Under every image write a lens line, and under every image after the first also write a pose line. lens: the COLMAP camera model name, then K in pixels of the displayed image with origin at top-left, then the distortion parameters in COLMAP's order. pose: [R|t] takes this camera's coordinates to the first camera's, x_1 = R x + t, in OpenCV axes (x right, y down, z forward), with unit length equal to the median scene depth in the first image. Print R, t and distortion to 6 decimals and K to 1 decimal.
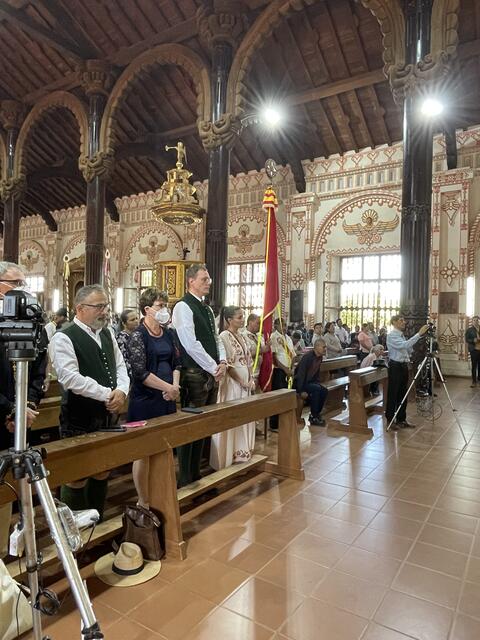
lens RADIAL K [[441.6, 0, 240.0], [0, 441.6, 320.0], [0, 0, 1]] dist [-0.007324, -0.002748]
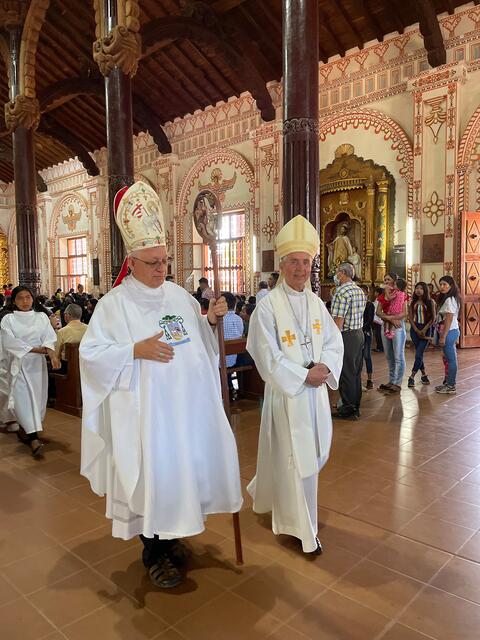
lens RADIAL K [[942.1, 0, 240.0], [0, 942.1, 320.0], [0, 0, 1]] dist [0.126801, -0.091531]
pose [[0.881825, -0.024778, -0.470925, 0.594755], [0.045865, 0.998391, 0.033354, 0.008788], [0.469340, -0.051011, 0.881543, -0.381360]]
